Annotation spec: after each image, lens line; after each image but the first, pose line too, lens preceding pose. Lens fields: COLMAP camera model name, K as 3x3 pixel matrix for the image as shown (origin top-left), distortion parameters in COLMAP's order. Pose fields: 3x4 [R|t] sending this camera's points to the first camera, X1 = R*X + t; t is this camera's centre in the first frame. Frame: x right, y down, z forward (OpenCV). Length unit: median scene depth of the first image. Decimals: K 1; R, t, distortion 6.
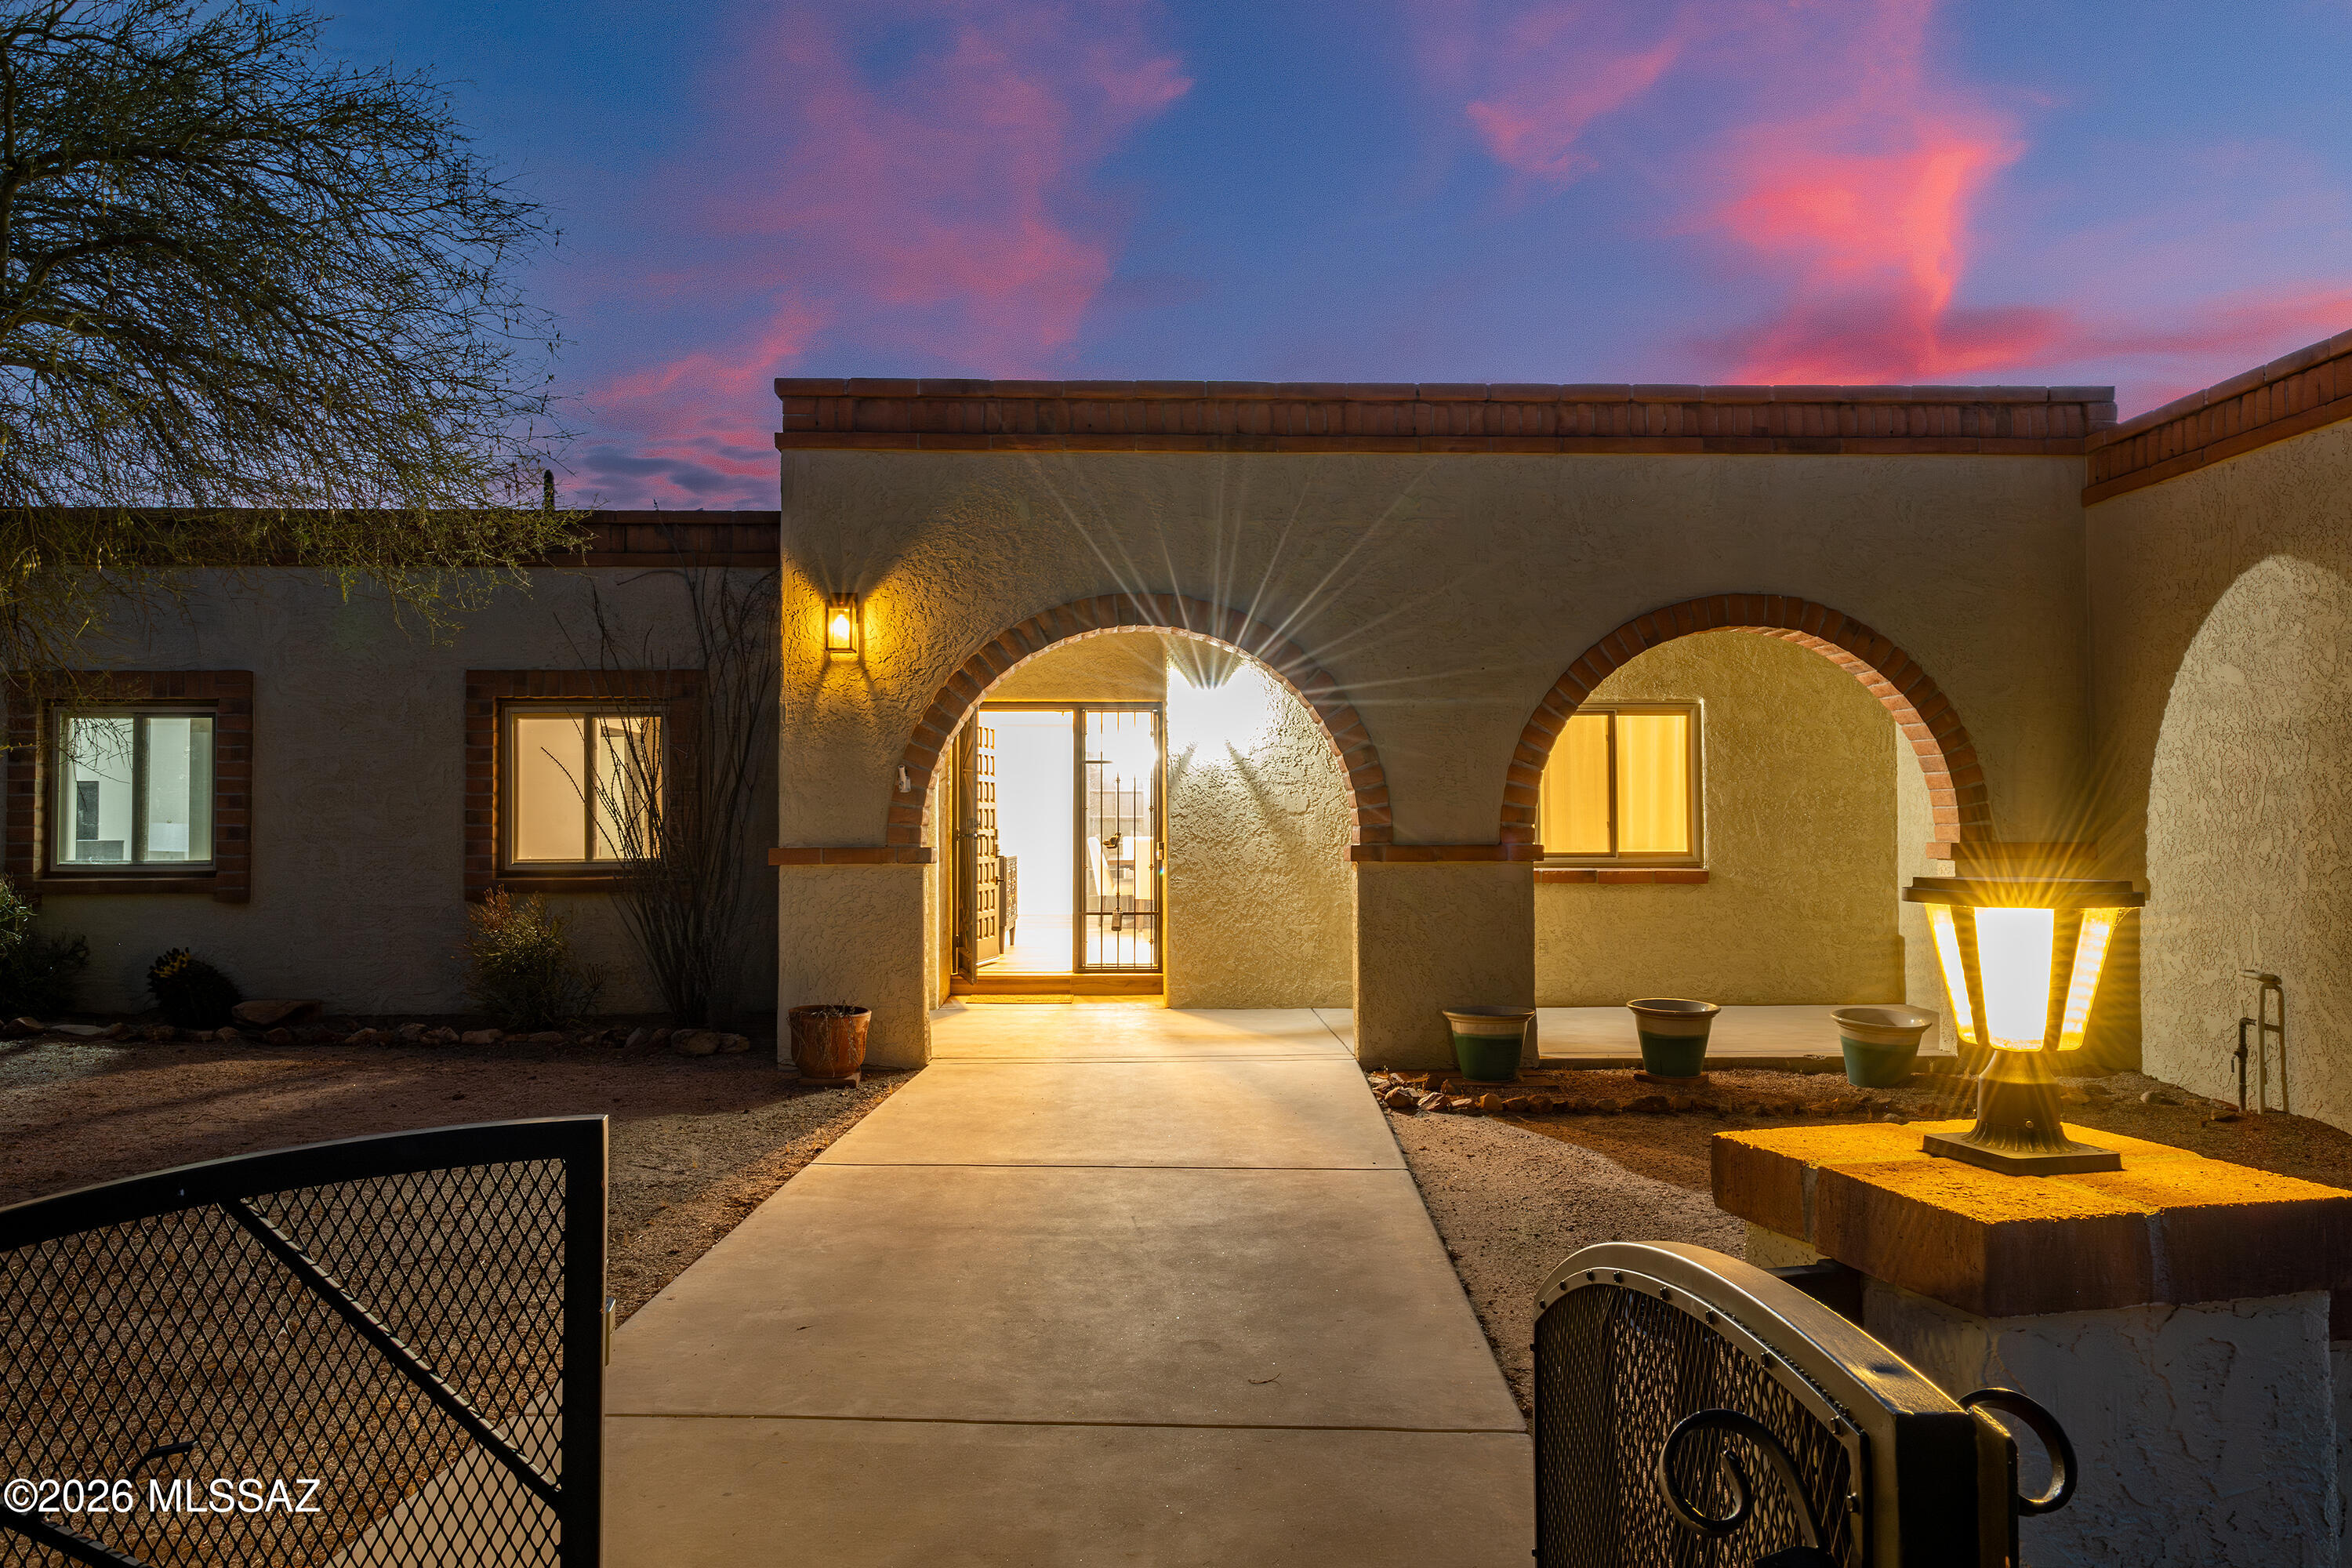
lens RADIAL K [[1578.3, 0, 1176.0], [0, 1578.3, 784.0], [0, 0, 1]] dist [-0.001759, -0.000660]
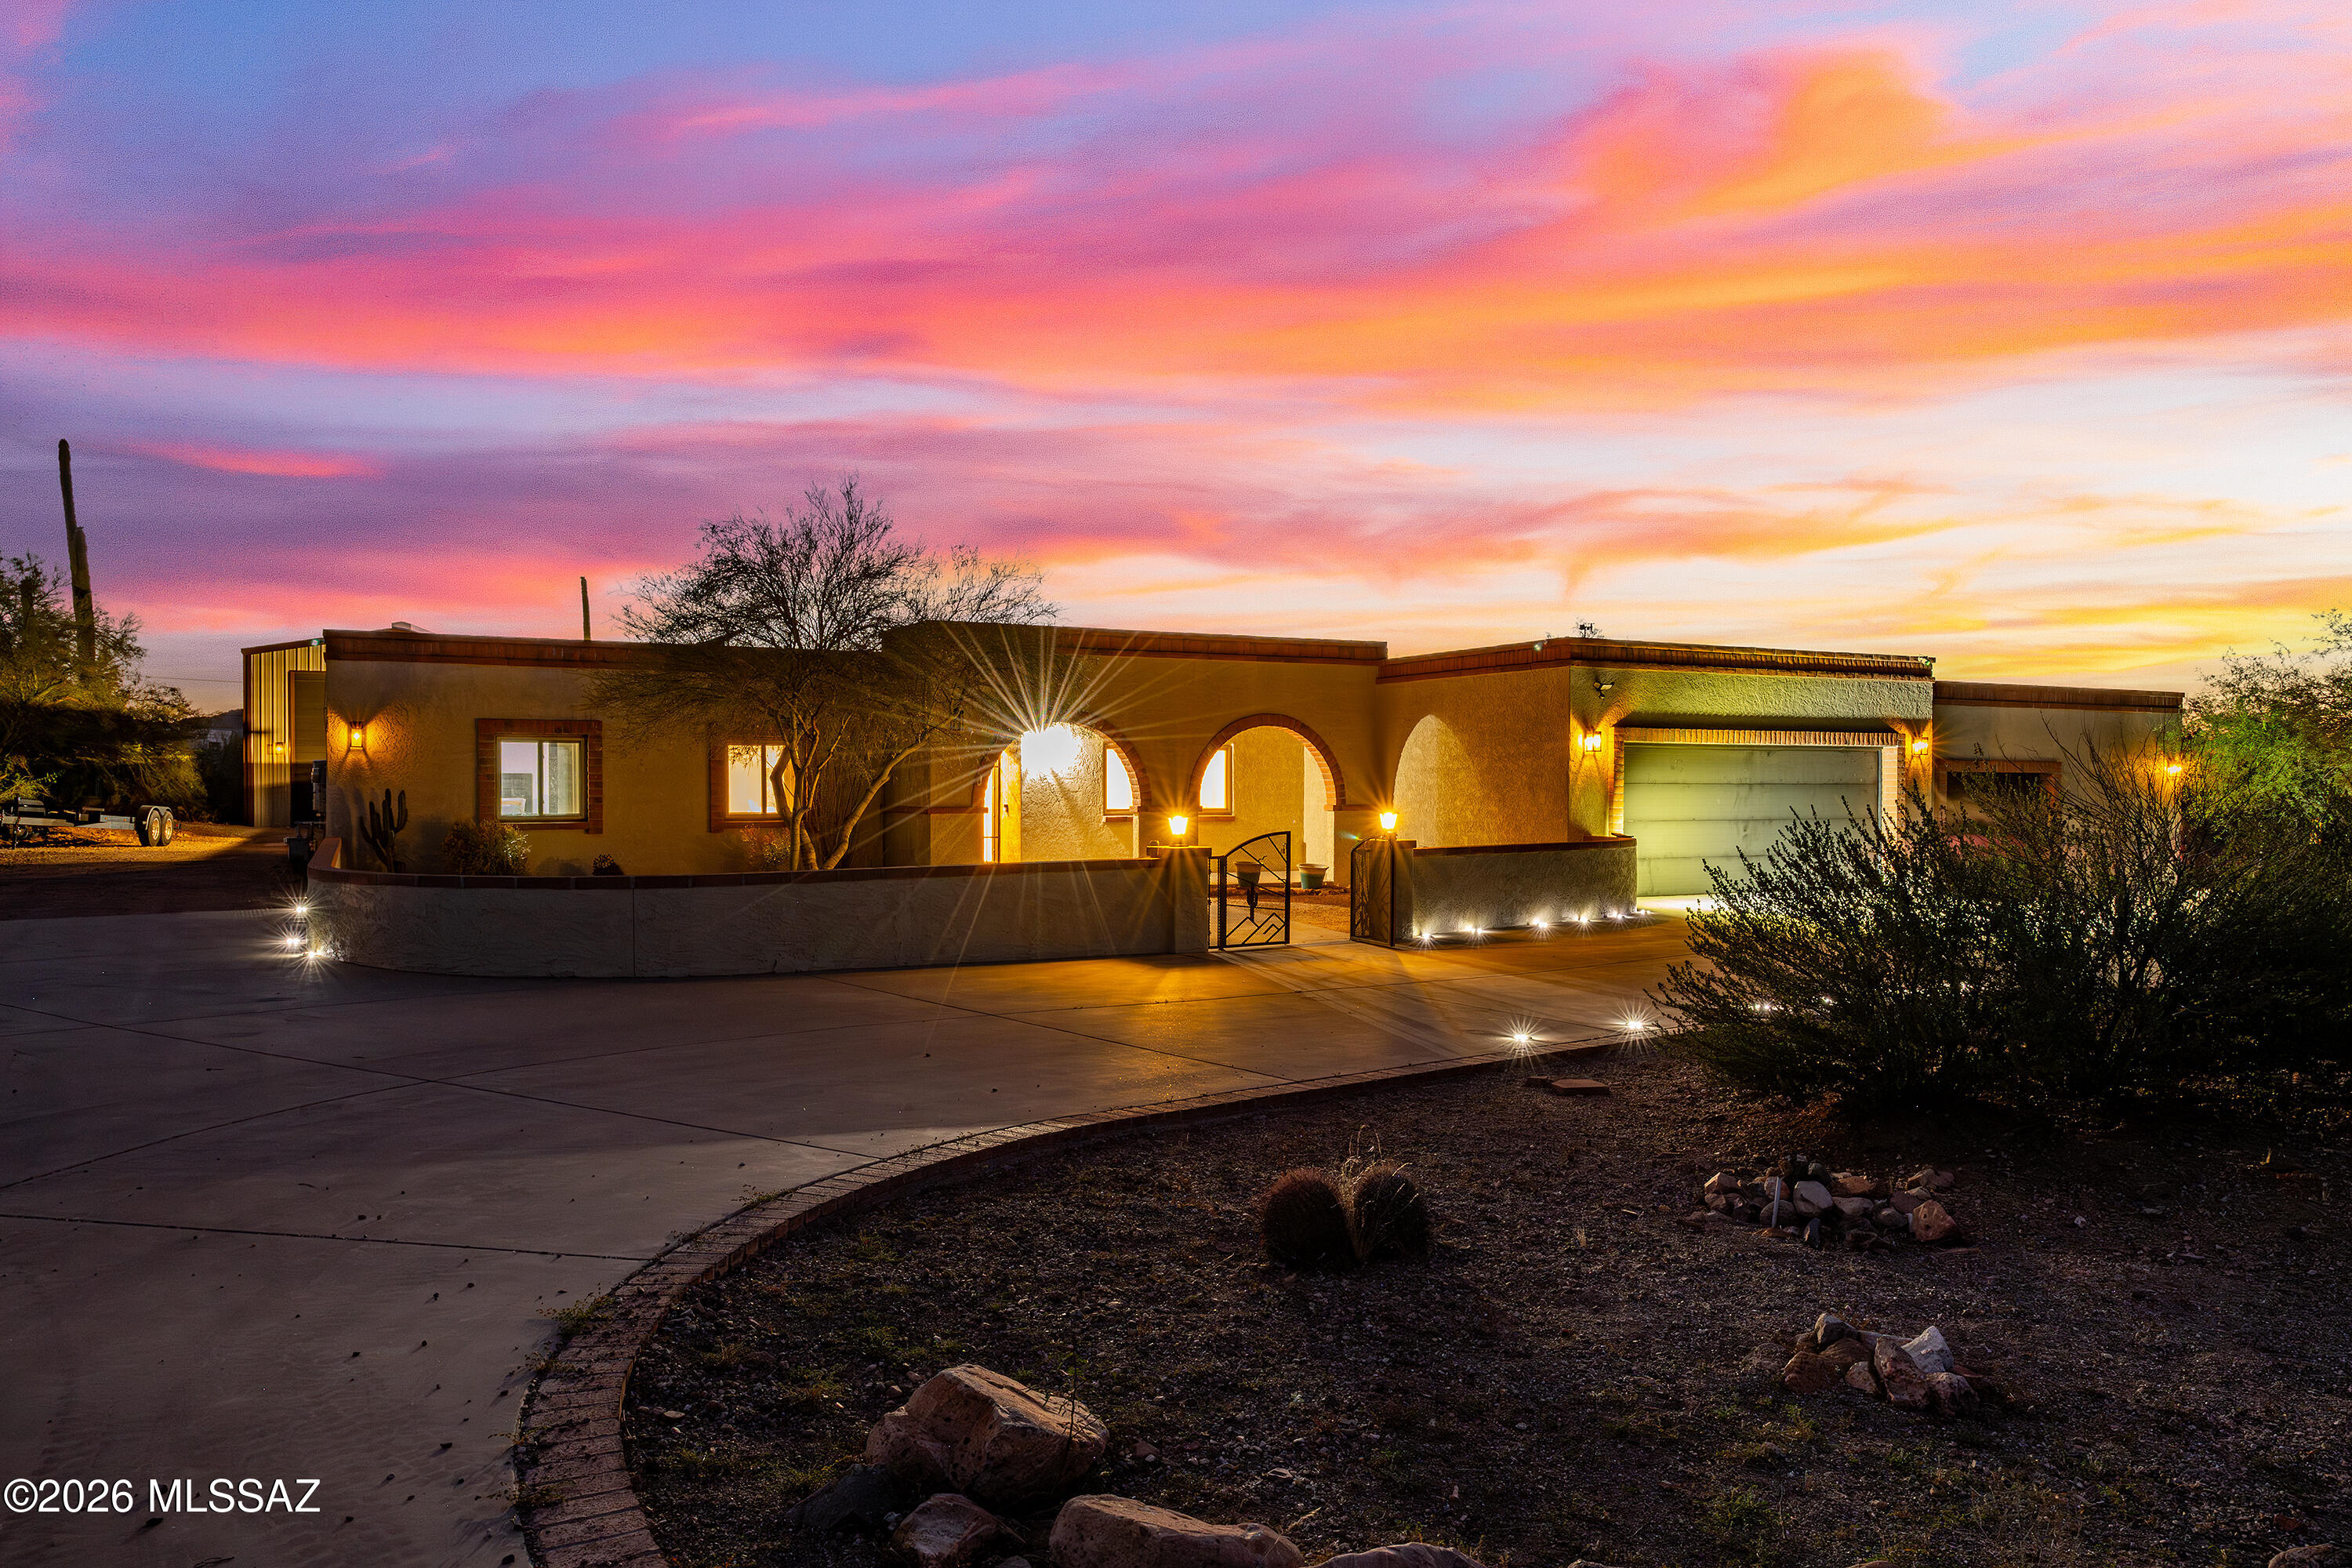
lens RADIAL K [[1578.3, 0, 1176.0], [0, 1578.3, 784.0], [0, 0, 1]] dist [-0.001759, -0.000660]
pose [[0.912278, 0.005215, 0.409538, -0.895765], [-0.016424, 0.999580, 0.023858, -0.060826], [-0.409241, -0.028491, 0.911981, -1.415471]]
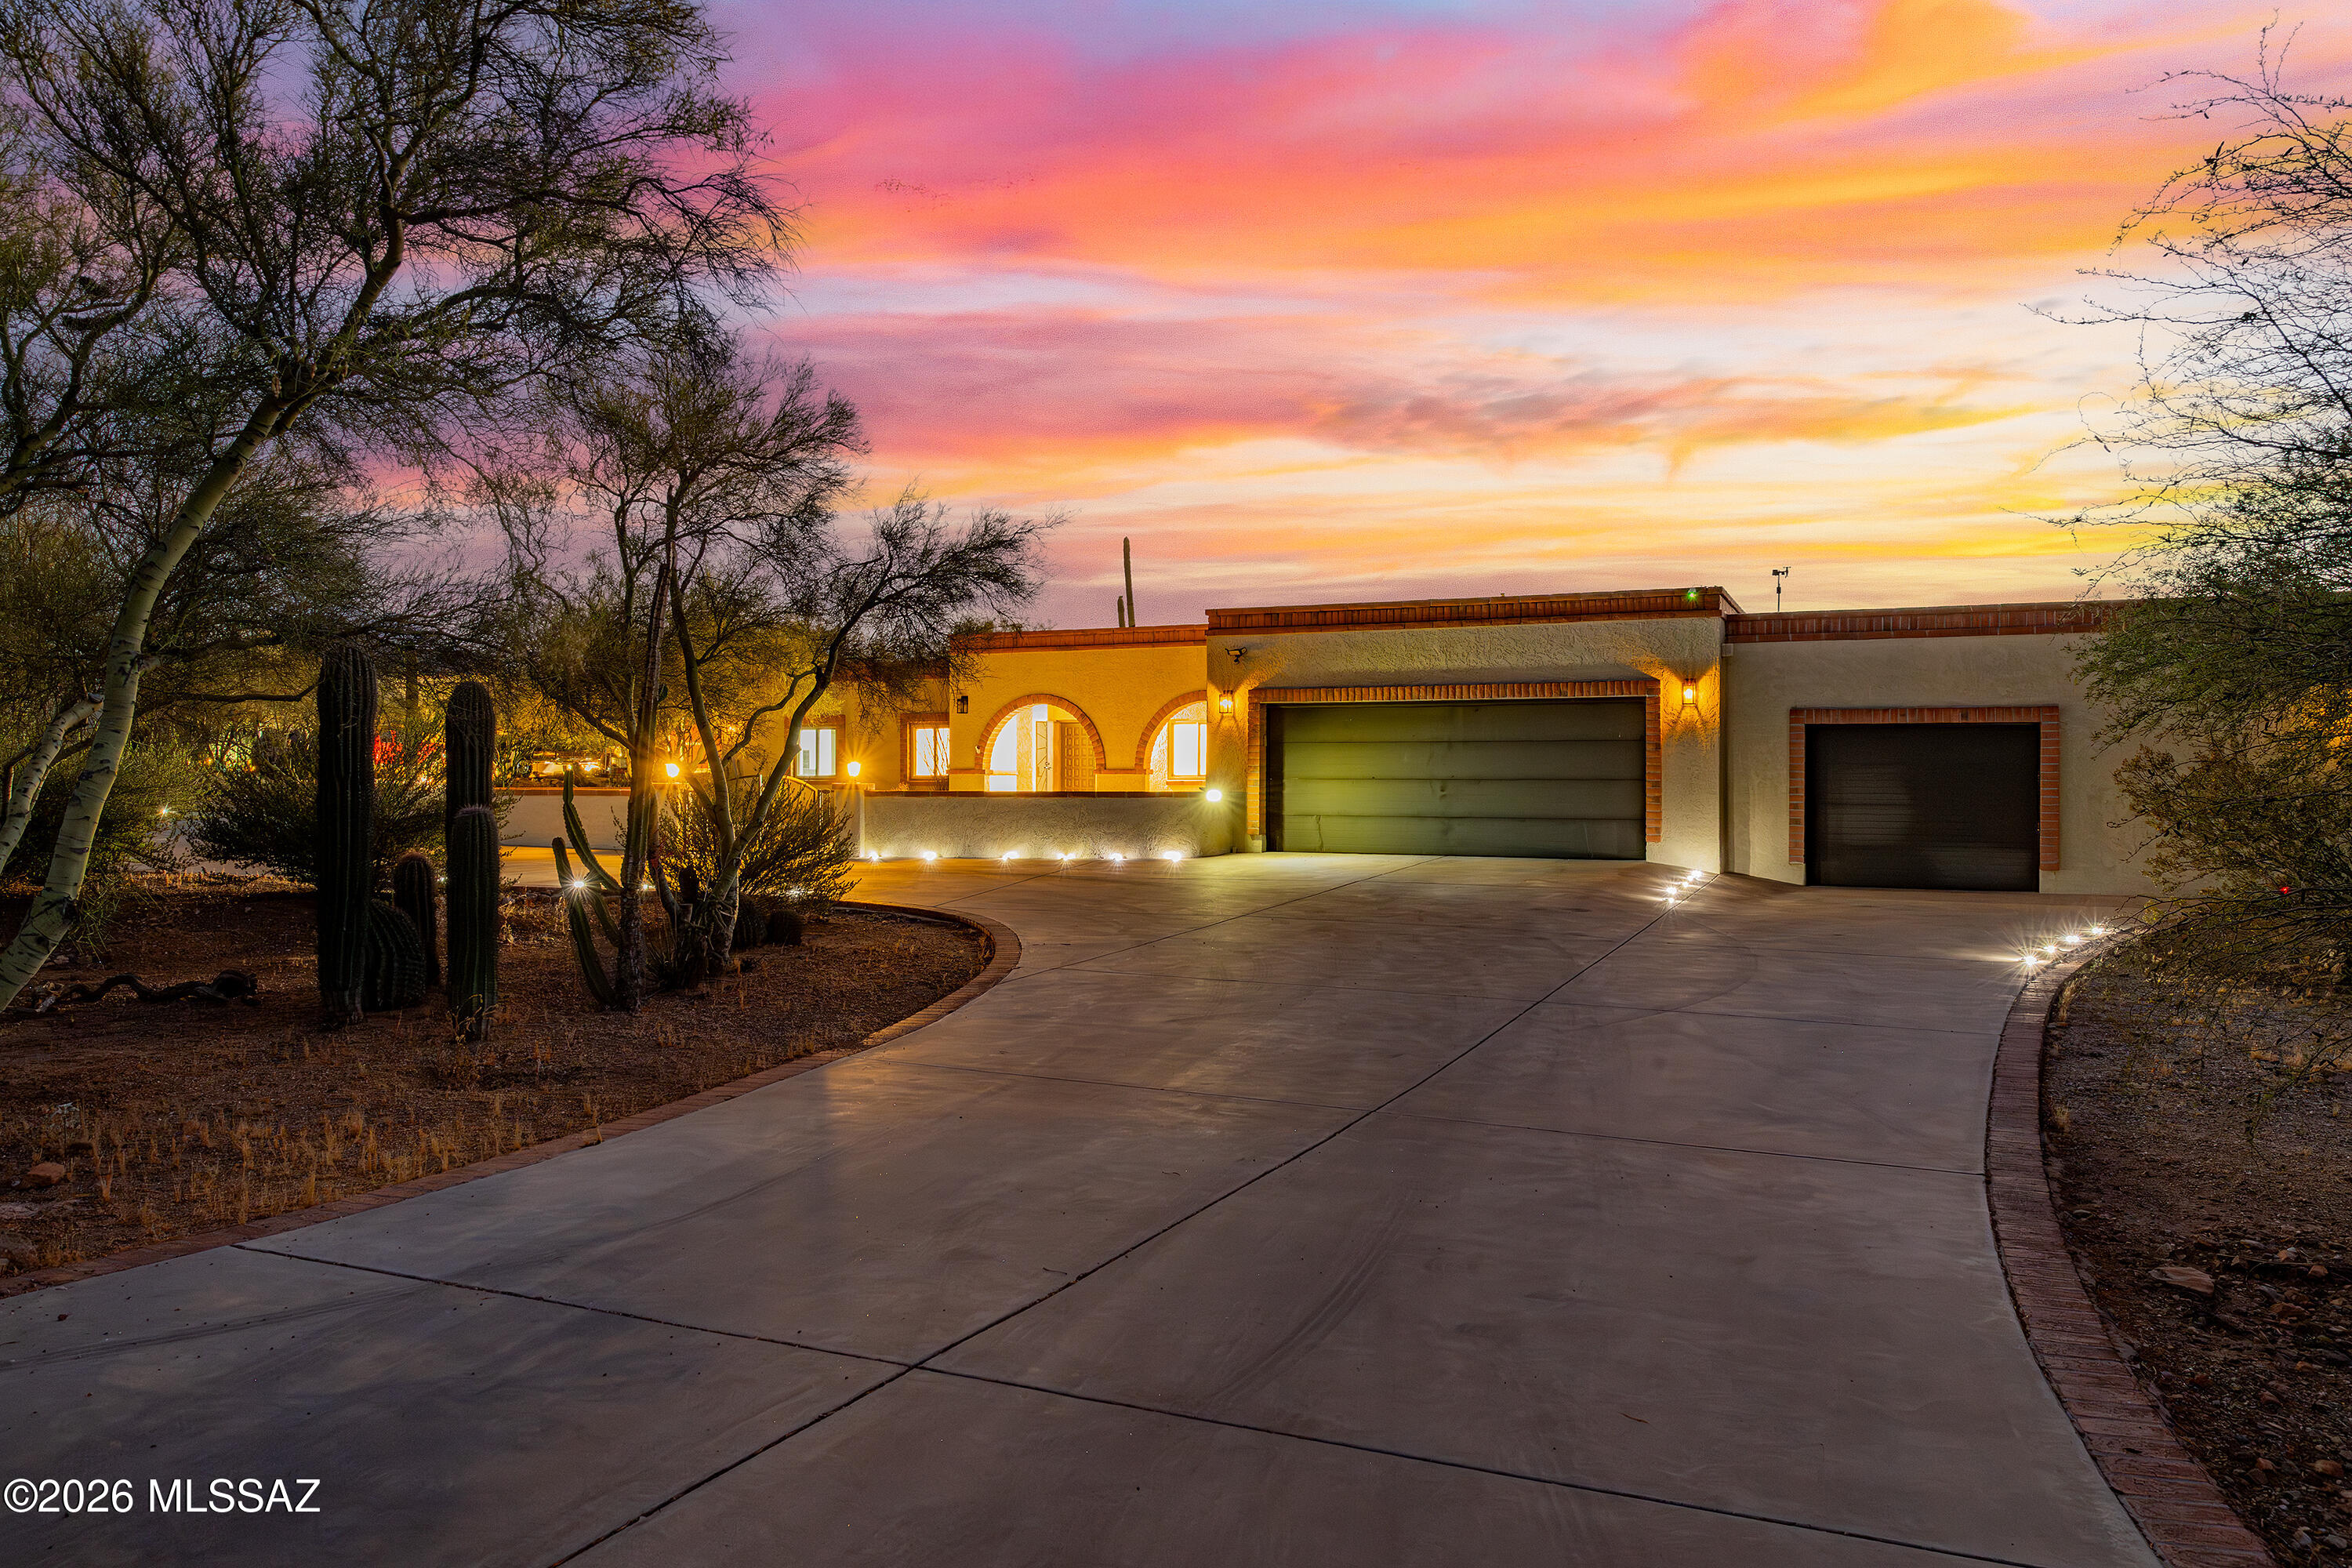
lens RADIAL K [[1578.3, 0, 1176.0], [0, 1578.3, 784.0], [0, 0, 1]] dist [-0.001759, -0.000660]
pose [[0.900736, 0.007734, -0.434298, 1.652556], [0.004128, 0.999644, 0.026363, -0.016207], [0.434347, -0.025538, 0.900383, -1.841713]]
